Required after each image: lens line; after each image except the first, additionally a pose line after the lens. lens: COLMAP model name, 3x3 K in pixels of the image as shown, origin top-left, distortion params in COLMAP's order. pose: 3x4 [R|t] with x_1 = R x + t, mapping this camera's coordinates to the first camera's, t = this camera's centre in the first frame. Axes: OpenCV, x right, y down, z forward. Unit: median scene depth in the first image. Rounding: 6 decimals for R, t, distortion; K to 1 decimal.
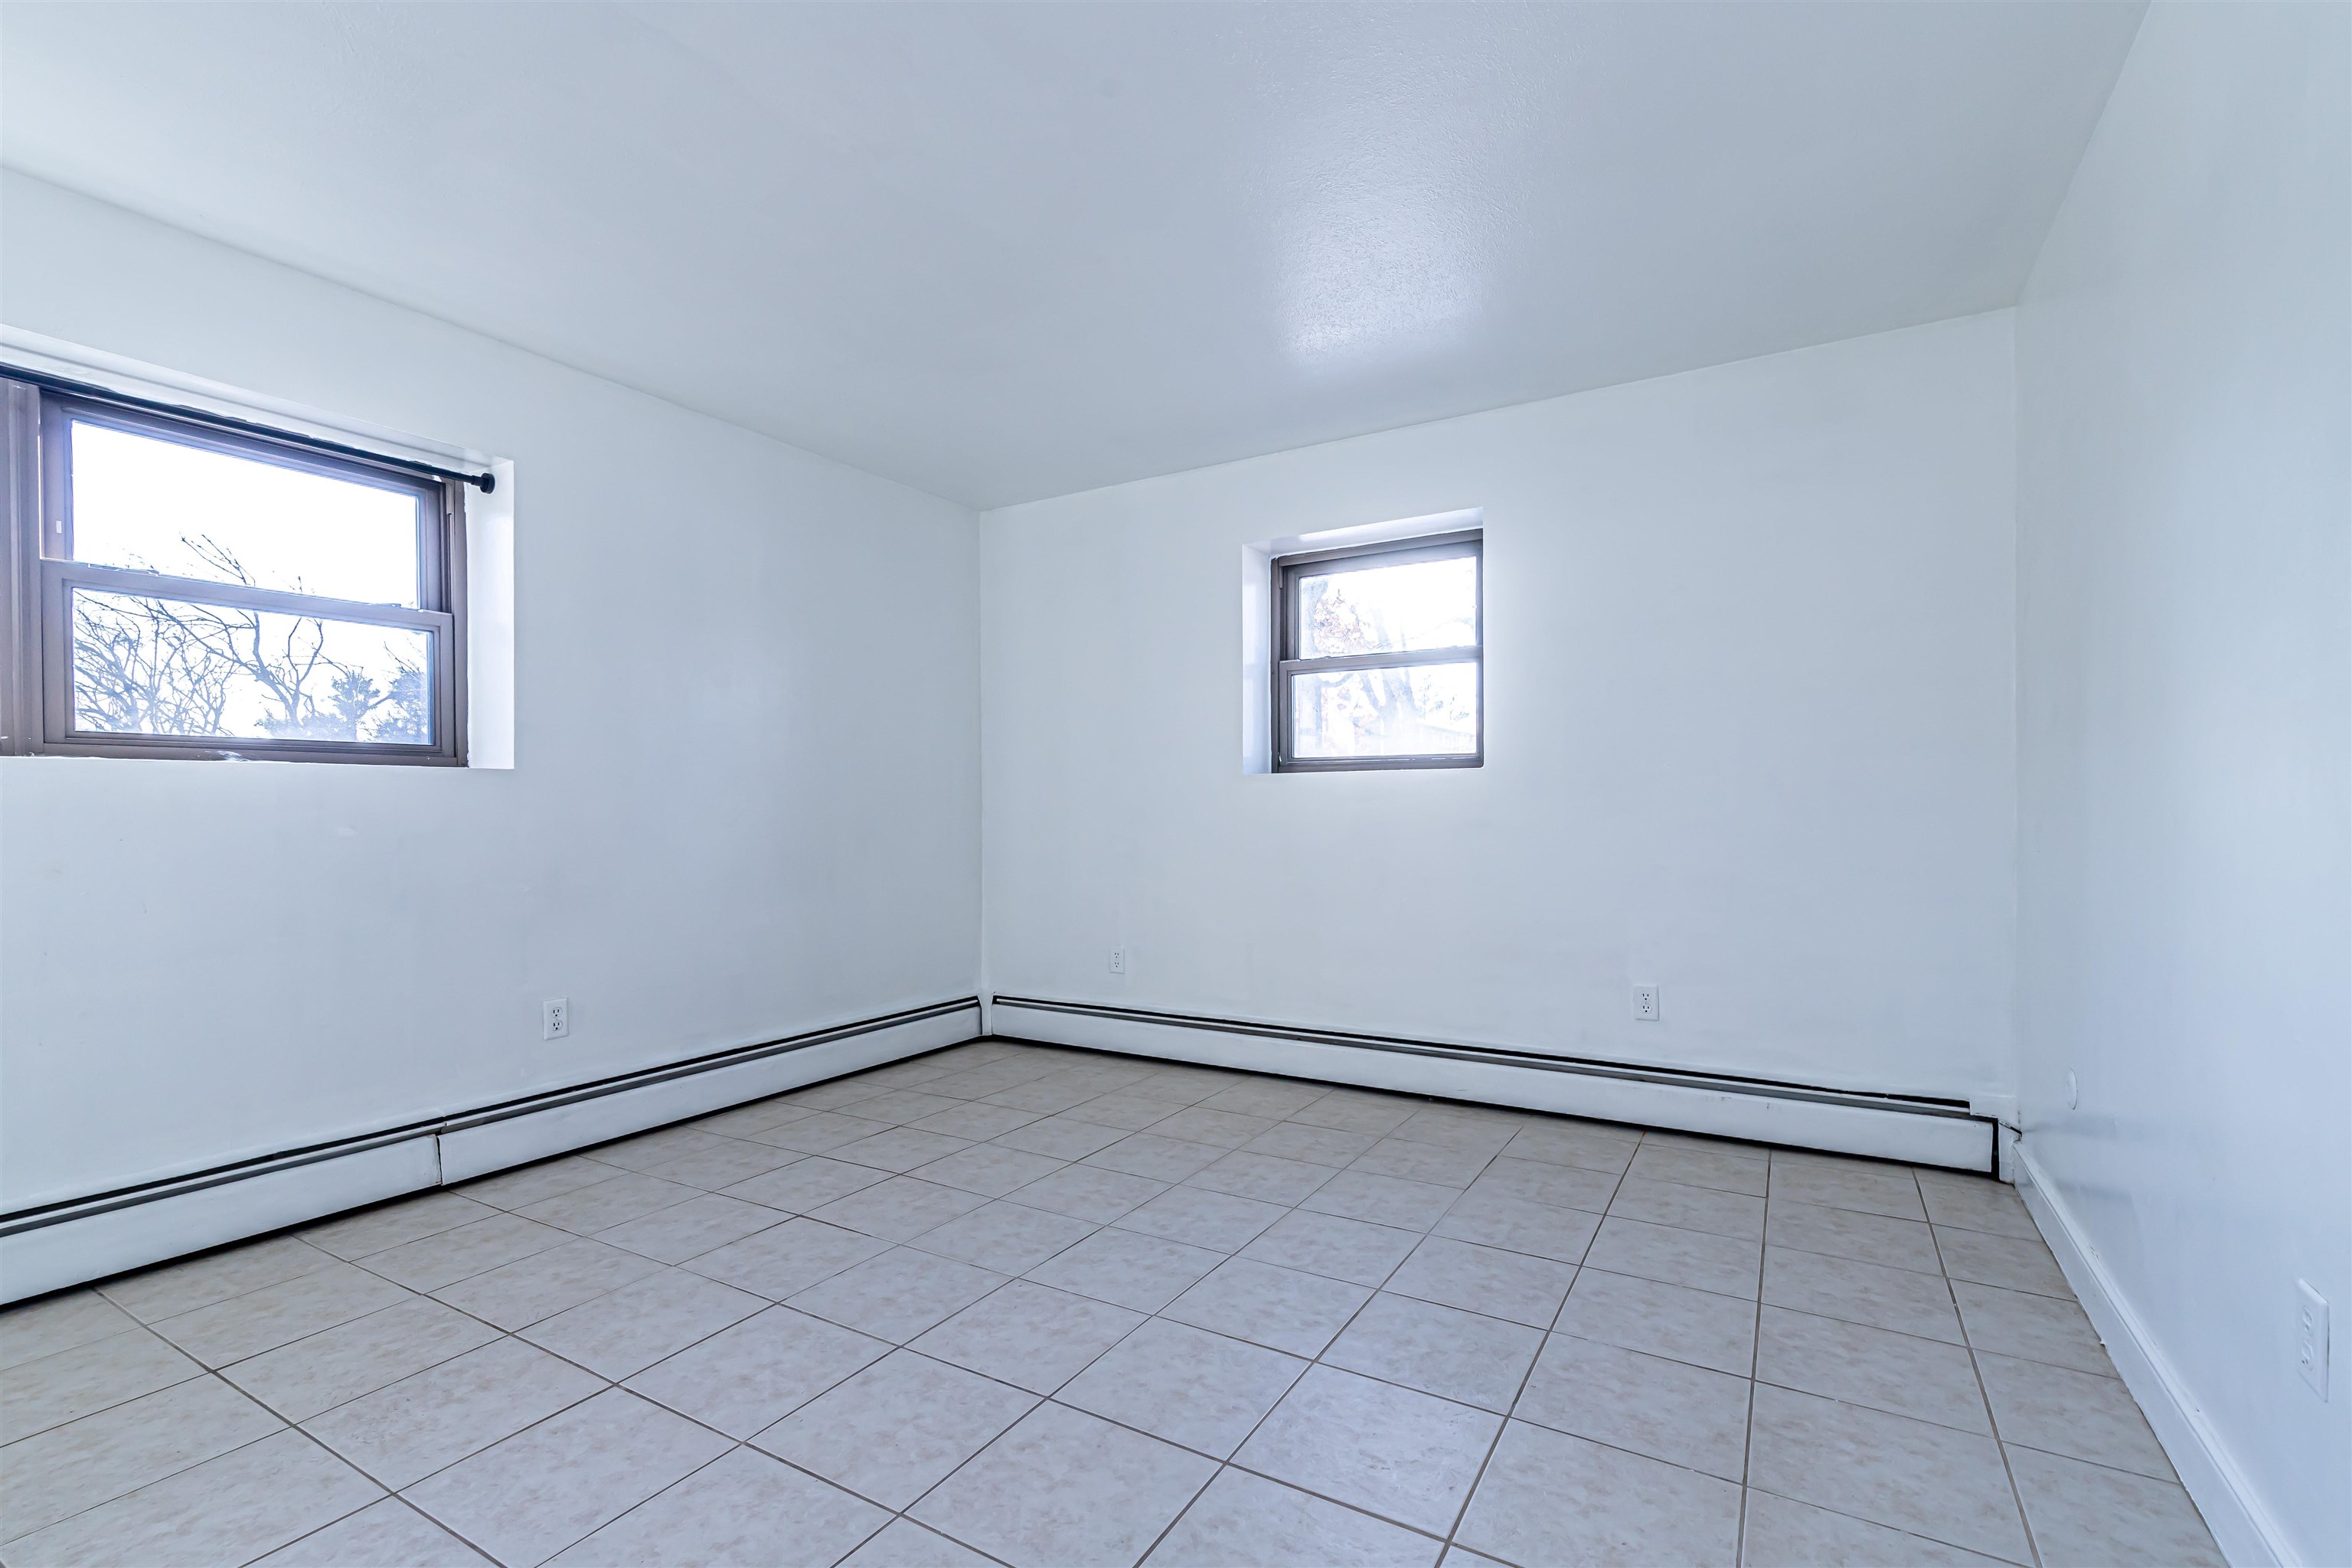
lens RADIAL K [[1054.2, 0, 1168.3], [0, 1054.2, 796.9], [0, 0, 1]] dist [0.002716, -0.001032]
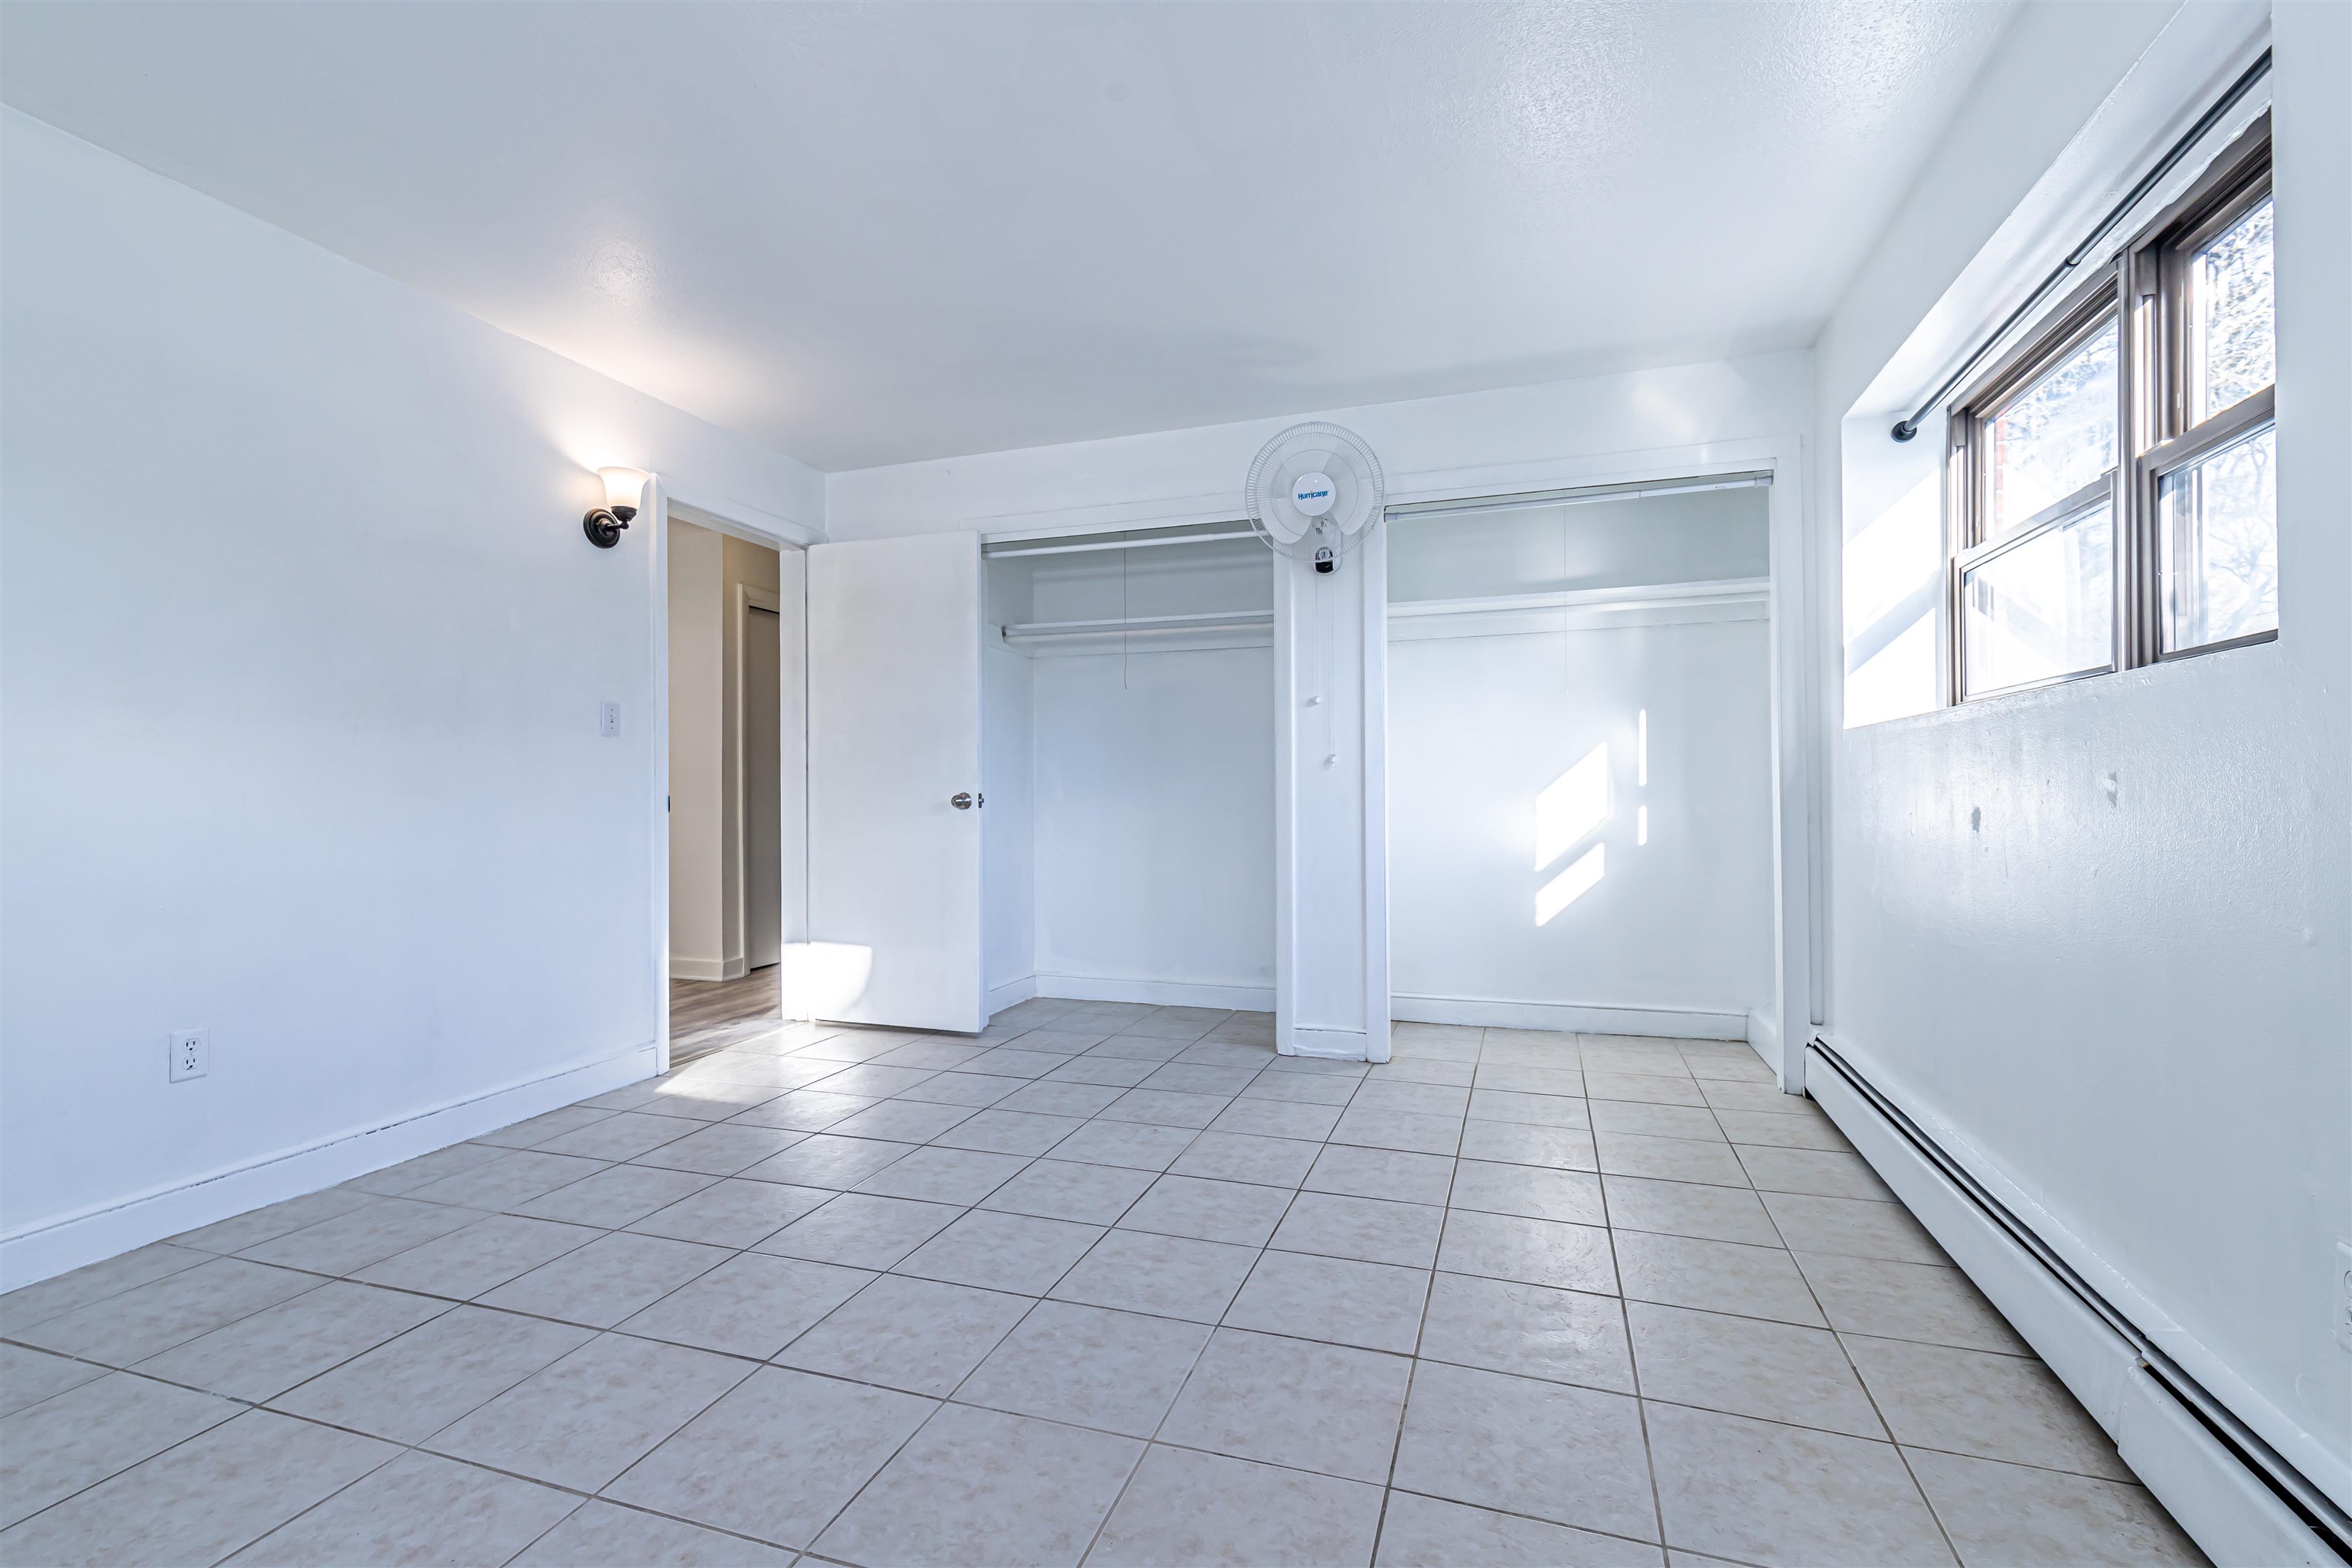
lens RADIAL K [[1054.2, 0, 1162.8], [0, 1054.2, 785.2], [0, 0, 1]] dist [0.002716, -0.001032]
pose [[-0.979833, 0.009968, -0.199571, -0.119816], [0.013414, 0.999783, -0.015923, 0.035856], [0.199369, -0.018279, -0.979754, 1.409199]]
